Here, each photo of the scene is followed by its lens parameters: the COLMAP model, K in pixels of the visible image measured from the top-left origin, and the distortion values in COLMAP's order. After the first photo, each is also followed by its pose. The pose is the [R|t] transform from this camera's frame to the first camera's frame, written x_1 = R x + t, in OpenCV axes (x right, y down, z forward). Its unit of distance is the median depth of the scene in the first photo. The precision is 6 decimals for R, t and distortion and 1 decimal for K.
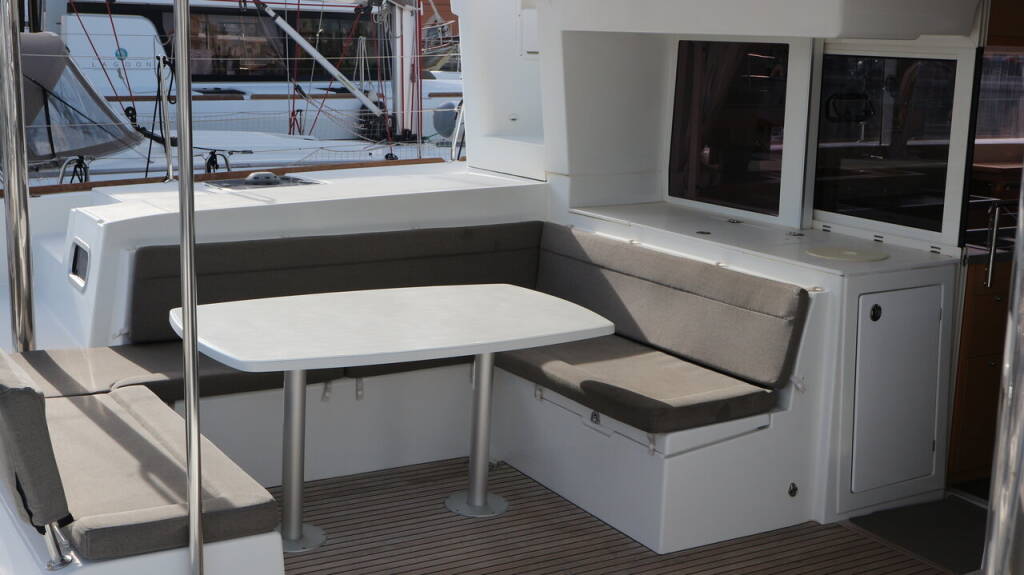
lens RADIAL K [[1285.3, 0, 516.0], [0, 1285.3, 278.3], [0, 0, 1]] dist [0.008545, 0.000000]
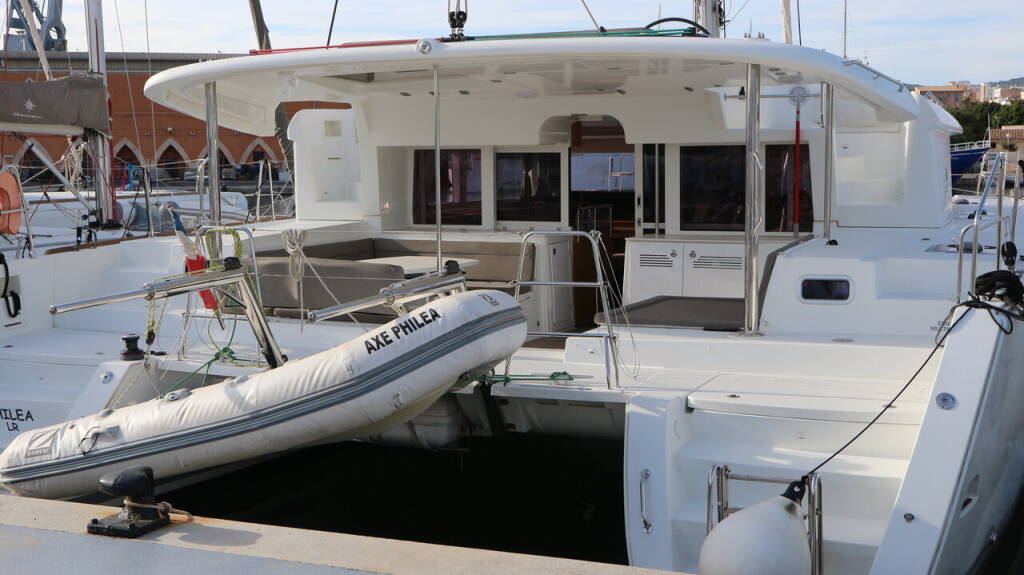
lens RADIAL K [[1285.3, 0, 518.7], [0, 1285.3, 288.7], [0, 0, 1]] dist [0.008545, 0.000000]
pose [[0.835218, -0.090097, 0.542489, -1.058322], [0.133064, 0.990284, -0.040399, 0.175489], [-0.533578, 0.105928, 0.839091, -0.985458]]
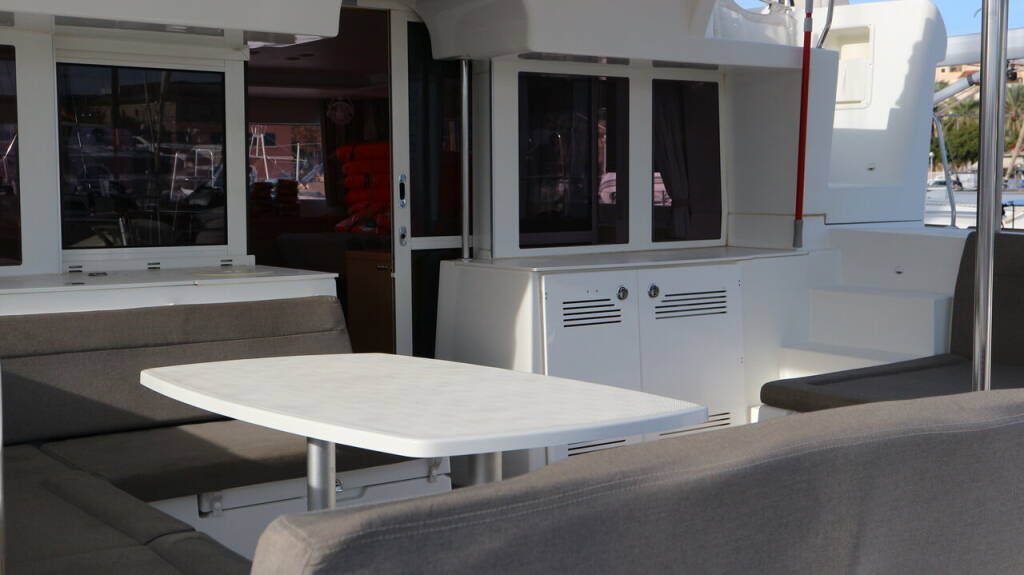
lens RADIAL K [[1285.3, 0, 527.8], [0, 1285.3, 282.4], [0, 0, 1]] dist [0.008545, 0.000000]
pose [[-0.098837, -0.100921, 0.989973, -0.661533], [0.189095, 0.974812, 0.118255, -0.078707], [-0.976972, 0.198887, -0.077264, 0.834637]]
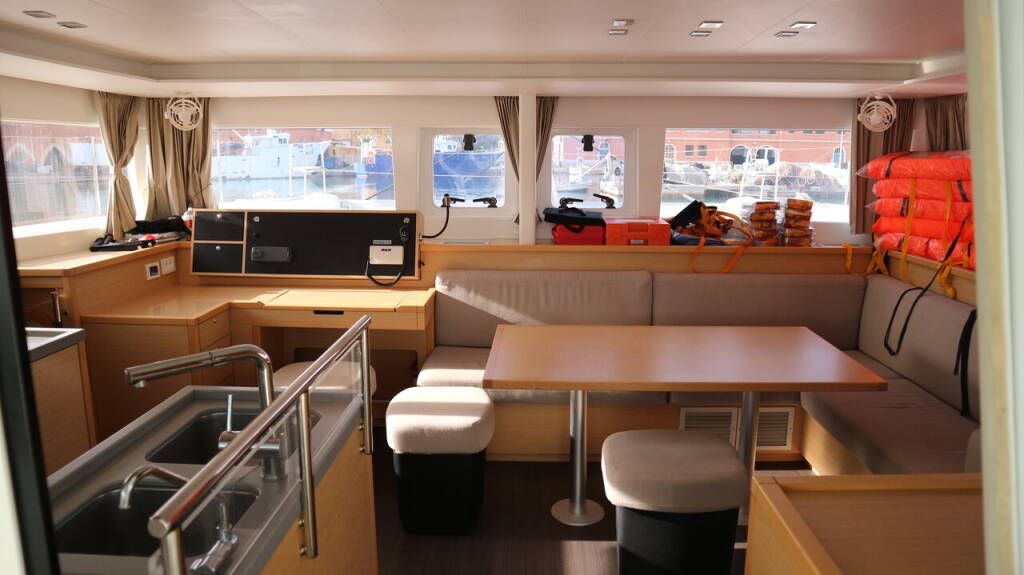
lens RADIAL K [[716.6, 0, 512.3], [0, 716.6, 288.2], [0, 0, 1]] dist [-0.117064, 0.076074]
pose [[0.551222, -0.175792, 0.815629, 0.274341], [0.166413, 0.981075, 0.098984, -0.103185], [-0.817594, 0.081169, 0.570045, 0.815854]]
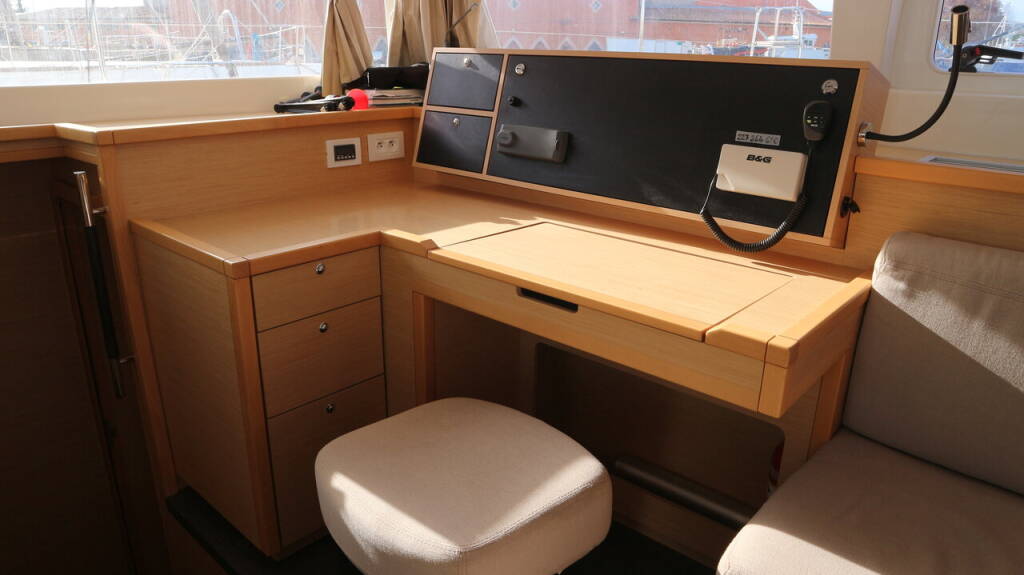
lens RADIAL K [[716.6, 0, 509.8], [0, 716.6, 288.3], [0, 0, 1]] dist [-0.117064, 0.076074]
pose [[0.959996, -0.100123, 0.261502, 0.640322], [0.063377, 0.987345, 0.145370, -0.086543], [-0.272748, -0.122981, 0.954193, 1.093897]]
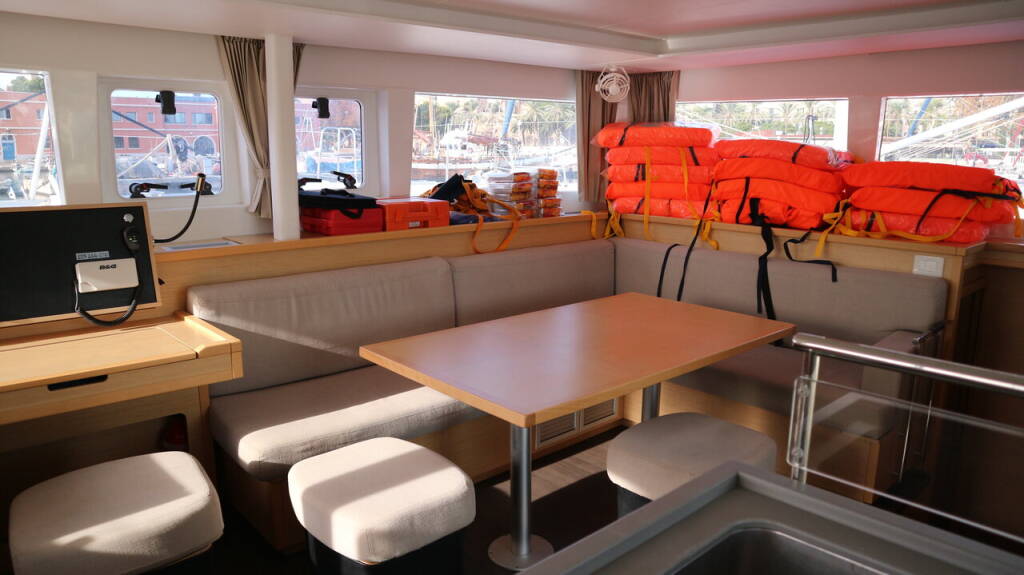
lens RADIAL K [[716.6, 0, 521.9], [0, 716.6, 284.0], [0, 0, 1]] dist [-0.117064, 0.076074]
pose [[-0.189102, -0.211735, 0.958858, 0.329322], [0.169507, 0.954779, 0.244264, -0.144780], [-0.967216, 0.208724, -0.144660, 1.152426]]
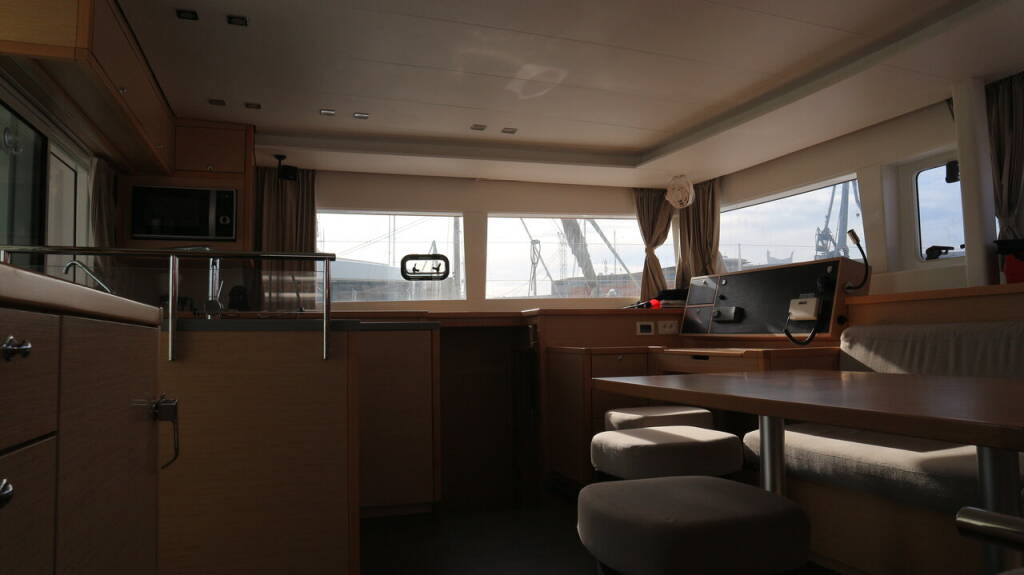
lens RADIAL K [[716.6, 0, 512.7], [0, 716.6, 286.6], [0, 0, 1]] dist [-0.117064, 0.076074]
pose [[0.972239, -0.058508, -0.226558, 0.706547], [-0.001737, 0.966403, -0.257026, 0.061655], [0.233985, 0.250285, 0.939473, 0.673025]]
